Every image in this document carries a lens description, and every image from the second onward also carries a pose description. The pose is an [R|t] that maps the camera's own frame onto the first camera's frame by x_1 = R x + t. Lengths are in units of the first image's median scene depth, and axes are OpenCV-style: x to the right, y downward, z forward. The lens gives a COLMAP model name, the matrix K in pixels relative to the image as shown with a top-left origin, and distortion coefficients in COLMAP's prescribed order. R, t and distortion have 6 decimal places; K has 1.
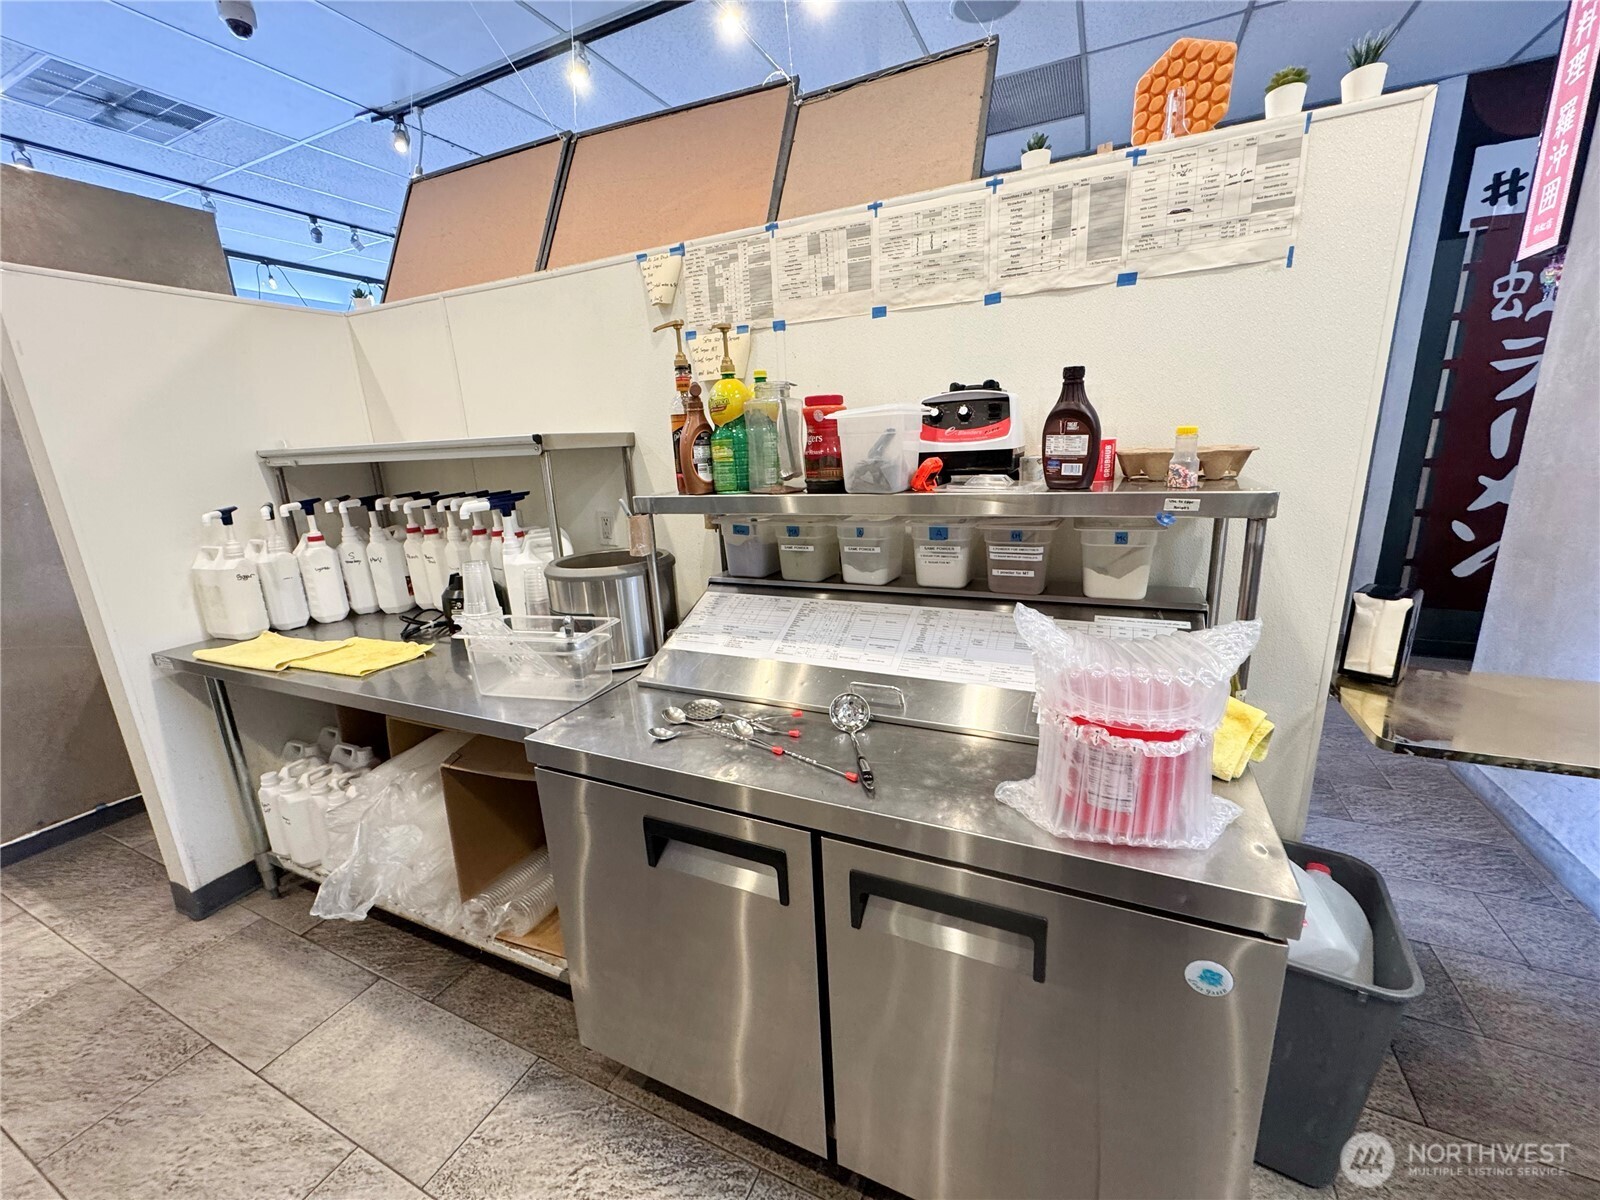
lens RADIAL K [[631.3, 0, 791.4], [0, 631.3, 597.2], [0, 0, 1]] dist [-0.001499, -0.000153]
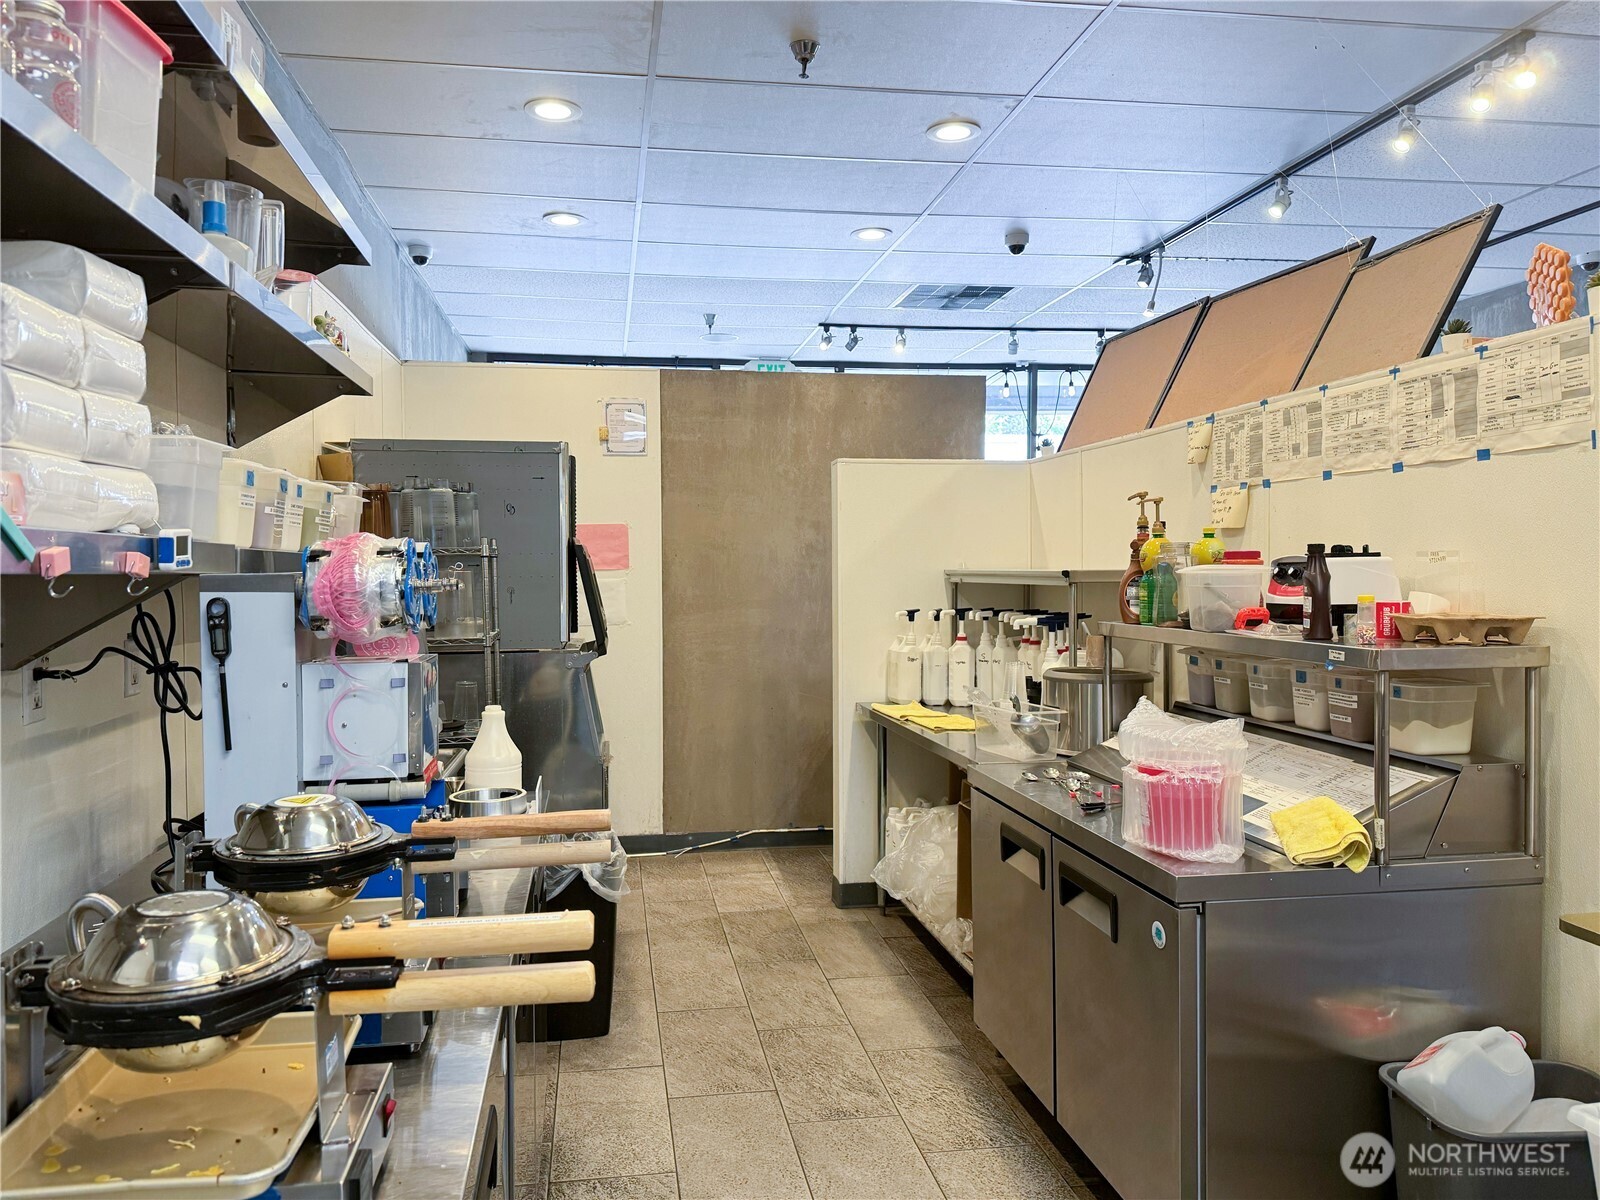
lens RADIAL K [[1119.9, 0, 748.7], [0, 1119.9, 589.9], [0, 0, 1]] dist [0.036714, -0.039097]
pose [[0.536622, 0.059662, -0.841711, 1.298633], [-0.226308, 0.971130, -0.075444, 0.112871], [0.812909, 0.230971, 0.534631, -0.824780]]
